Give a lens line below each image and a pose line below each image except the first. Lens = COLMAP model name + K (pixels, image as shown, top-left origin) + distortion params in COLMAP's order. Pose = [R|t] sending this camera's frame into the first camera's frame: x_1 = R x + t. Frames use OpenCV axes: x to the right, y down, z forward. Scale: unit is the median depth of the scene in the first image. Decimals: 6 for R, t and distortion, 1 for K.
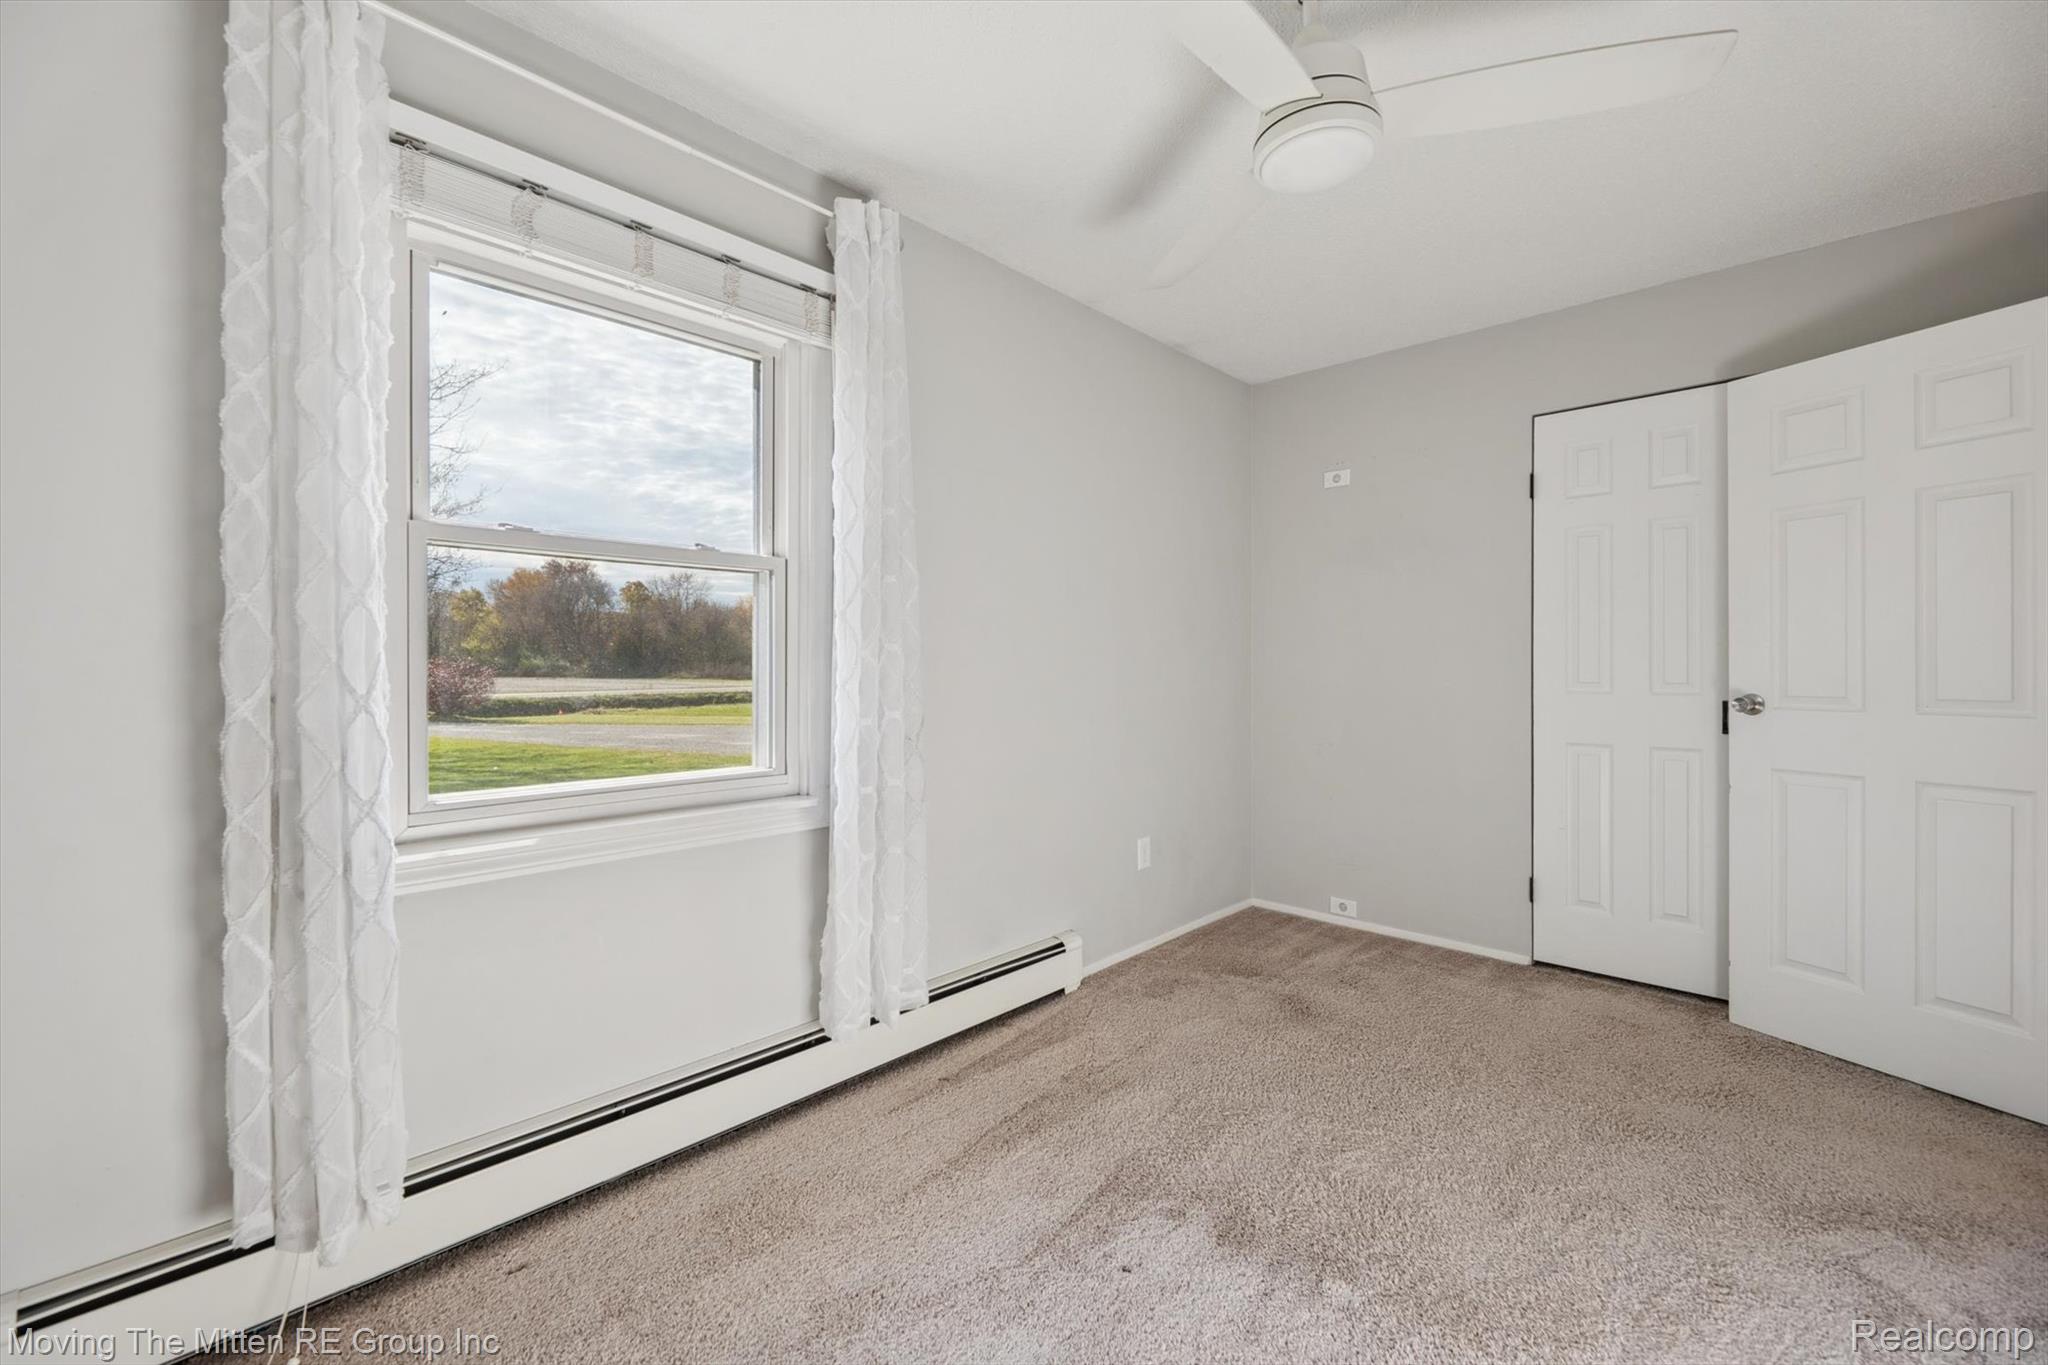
lens RADIAL K [[838.7, 0, 1023.6], [0, 838.7, 681.0], [0, 0, 1]] dist [-0.001638, -0.000793]
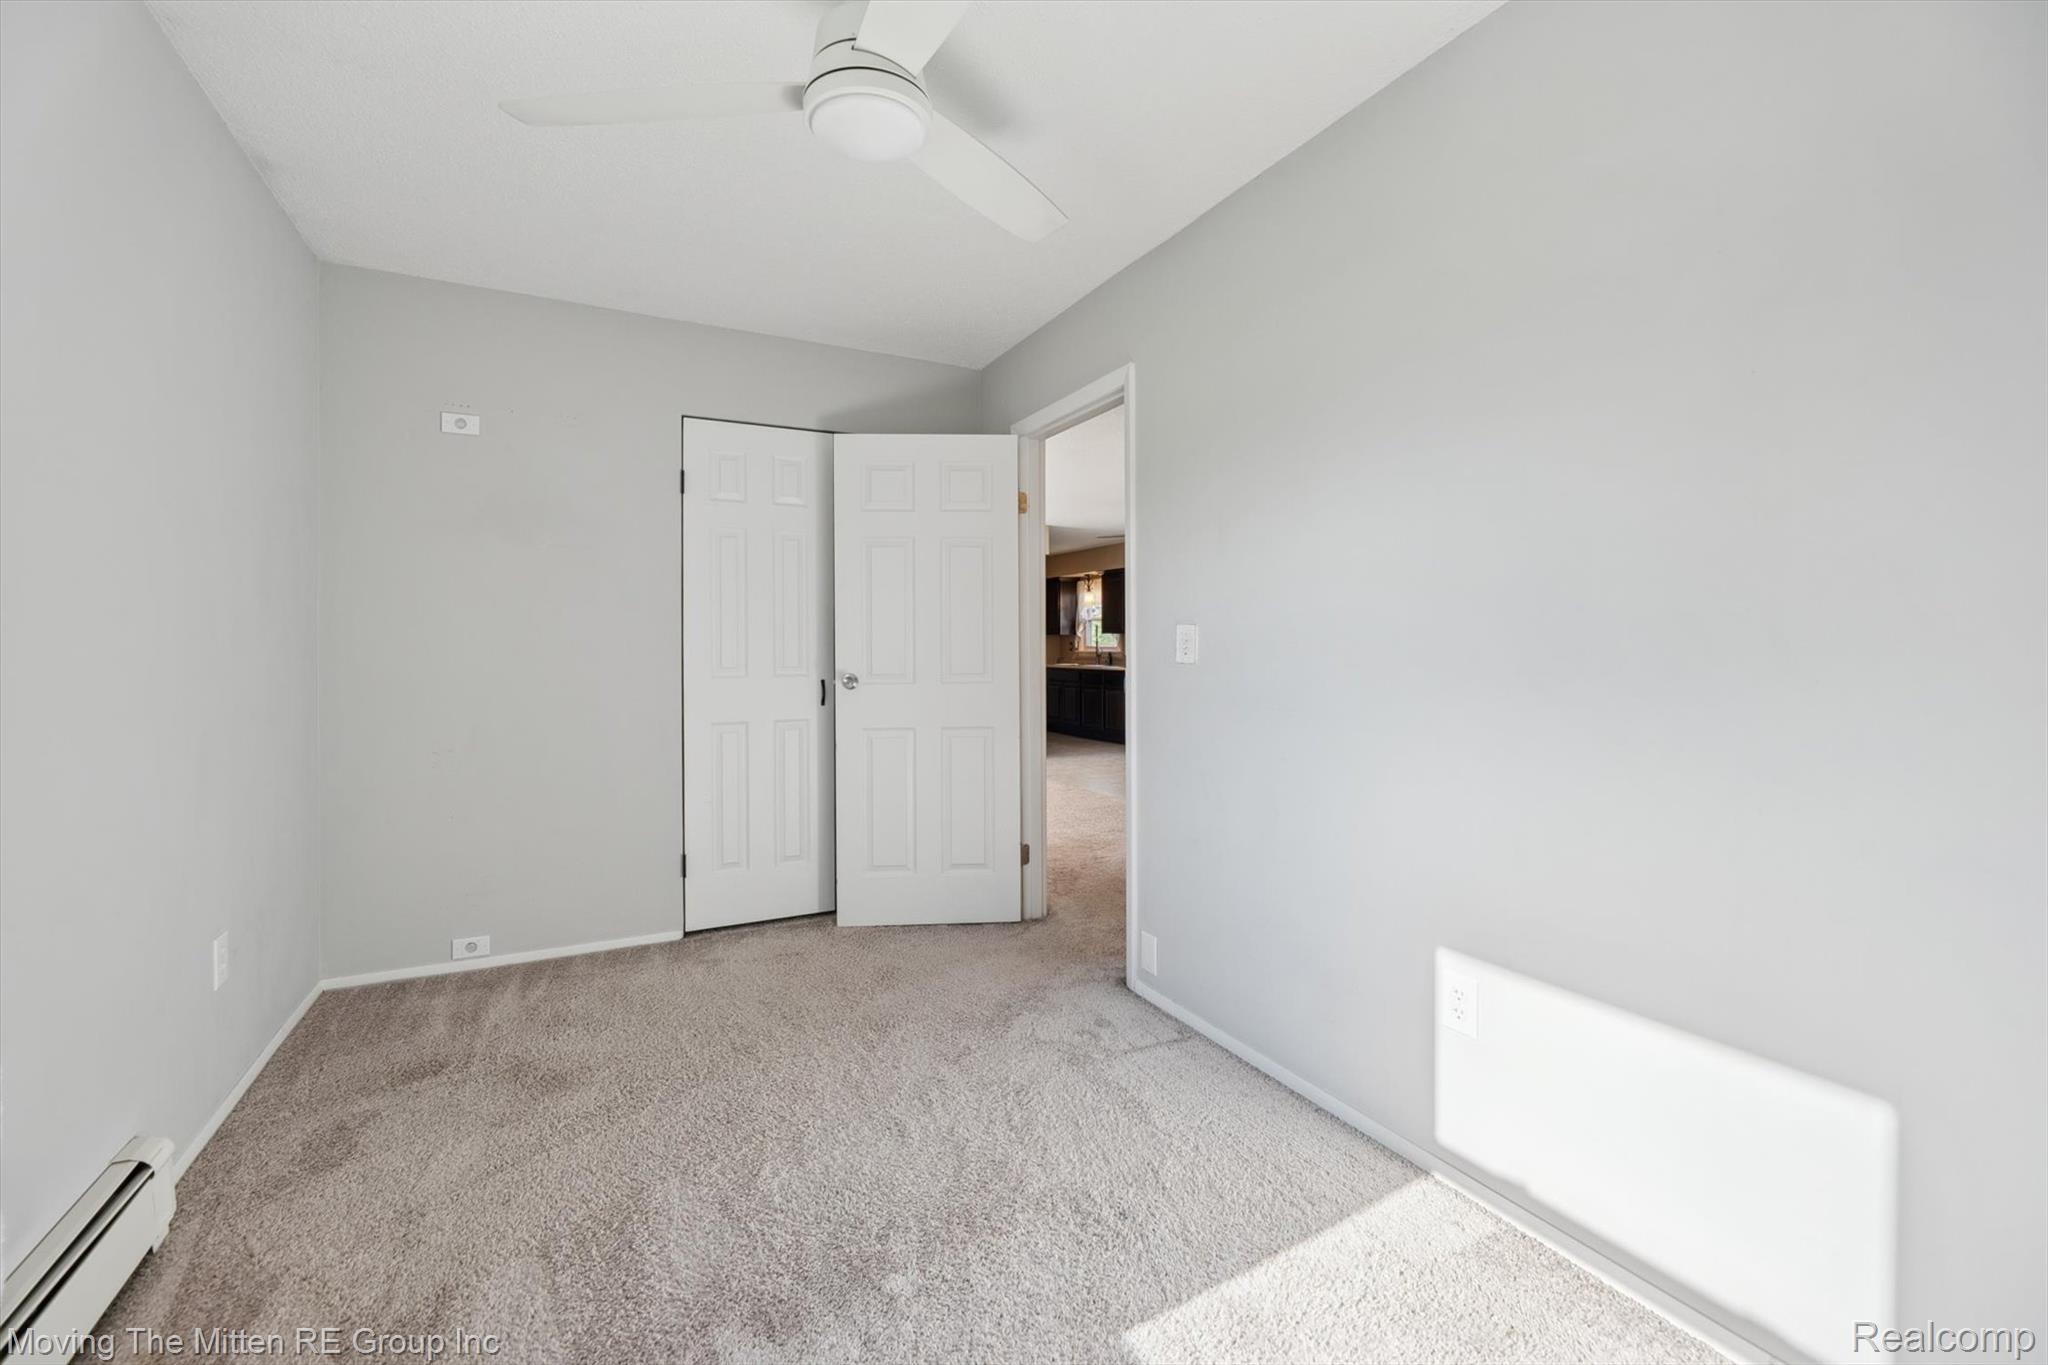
lens RADIAL K [[838.7, 0, 1018.6], [0, 838.7, 667.7], [0, 0, 1]] dist [-0.001638, -0.000793]
pose [[0.342646, -0.022485, 0.939195, -0.252081], [0.019716, 0.999665, 0.016740, -0.010040], [-0.939258, 0.012781, 0.342975, 0.260780]]
